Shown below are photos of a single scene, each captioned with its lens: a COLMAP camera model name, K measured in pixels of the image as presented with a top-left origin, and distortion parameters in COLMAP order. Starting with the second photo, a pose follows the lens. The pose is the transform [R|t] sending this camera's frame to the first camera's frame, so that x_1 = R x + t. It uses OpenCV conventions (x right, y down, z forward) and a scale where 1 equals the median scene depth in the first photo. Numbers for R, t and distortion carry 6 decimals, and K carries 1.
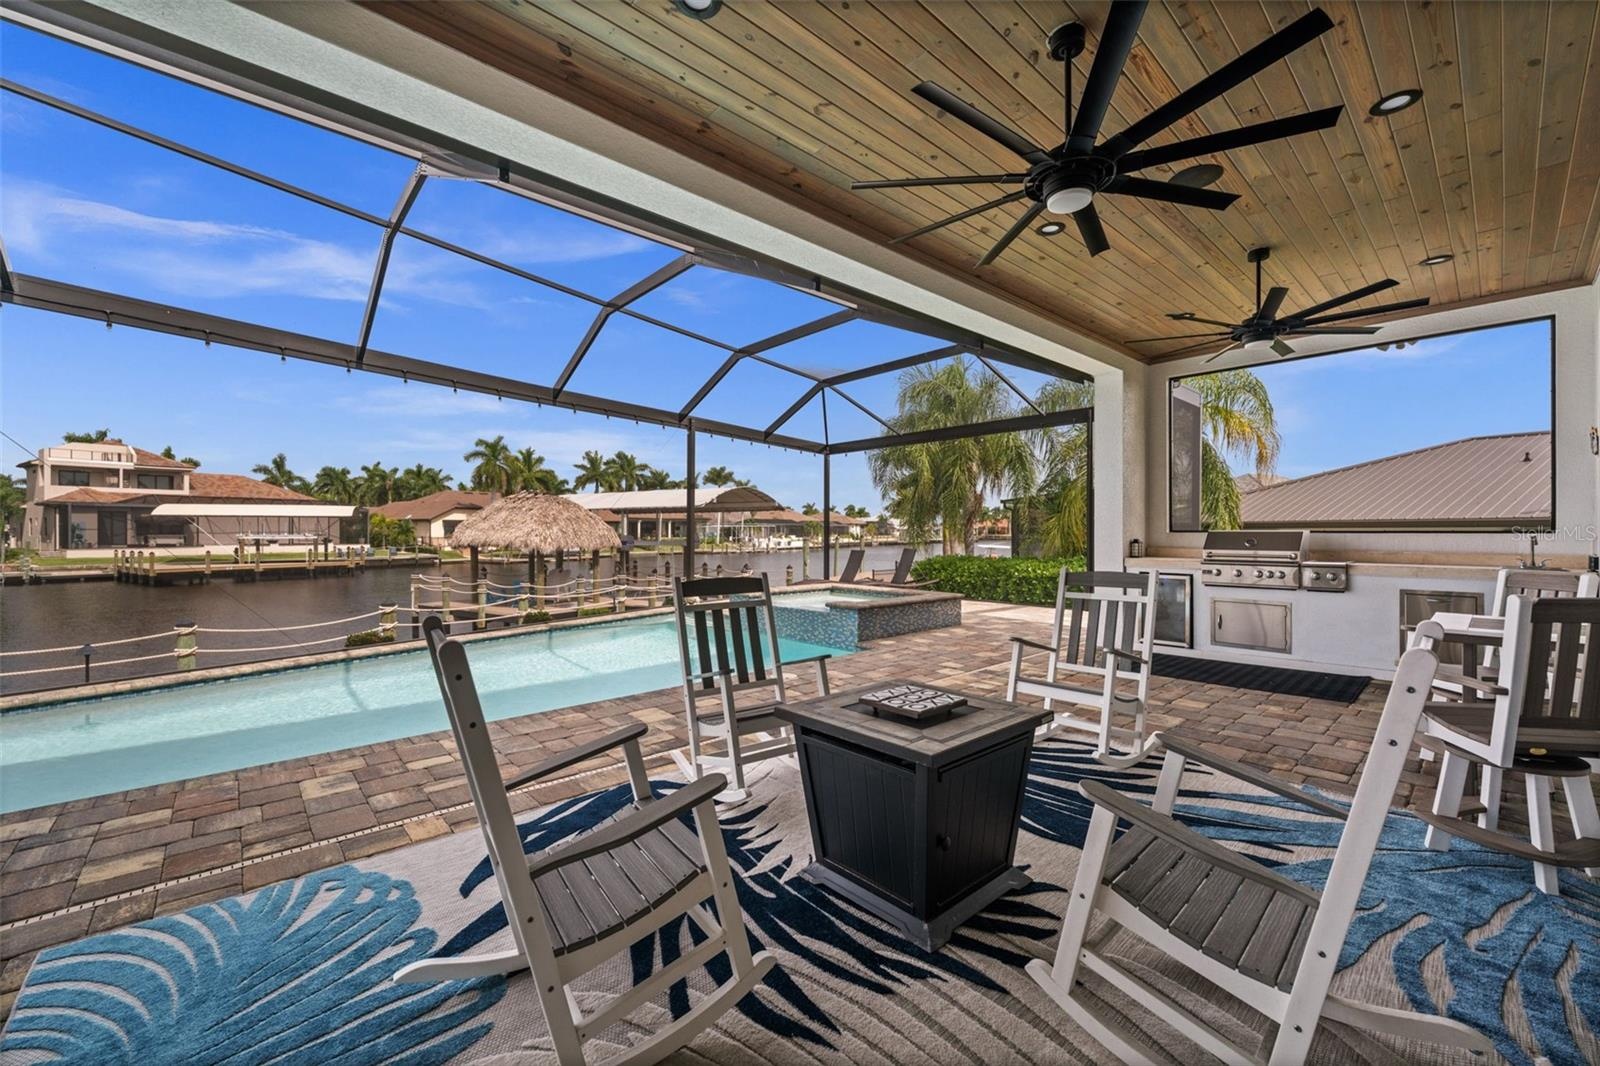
lens RADIAL K [[636.0, 0, 800.0], [0, 636.0, 533.0], [0, 0, 1]] dist [0.008507, 0.000012]
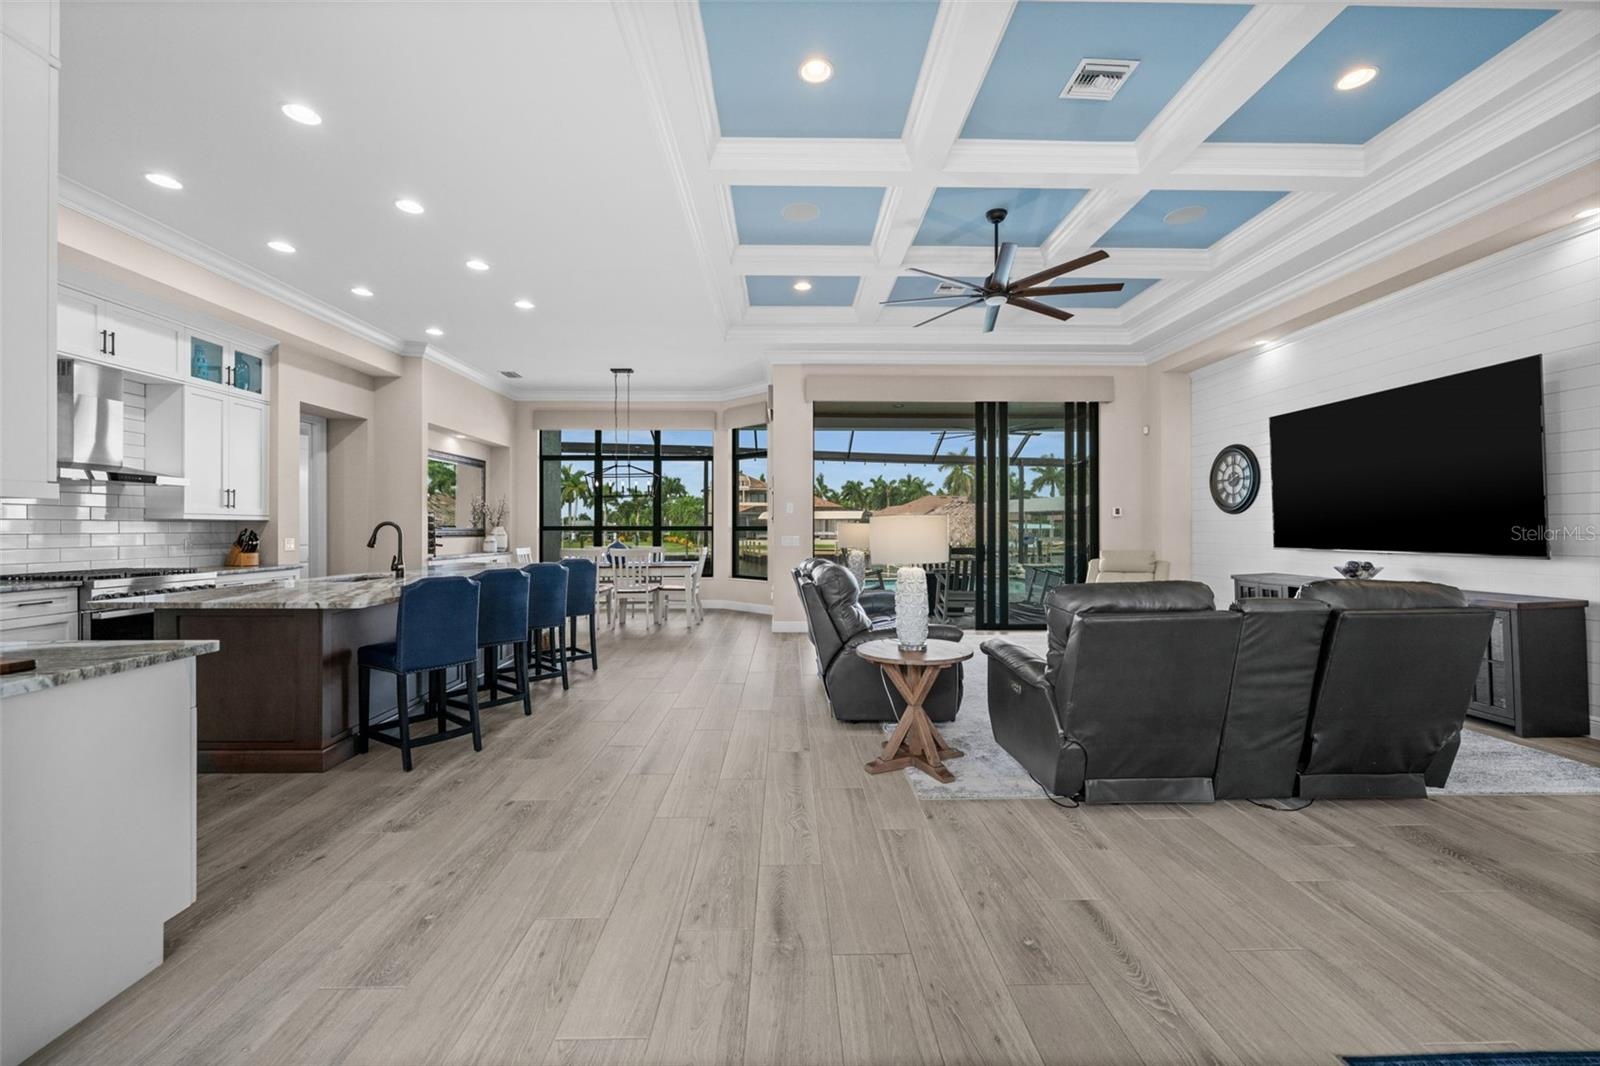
lens RADIAL K [[636.0, 0, 800.0], [0, 636.0, 533.0], [0, 0, 1]] dist [0.008507, 0.000012]
pose [[0.755402, 0.004280, -0.655247, 0.395106], [-0.003396, 0.999991, 0.002617, 0.004057], [0.655253, 0.000249, 0.755410, -0.488991]]
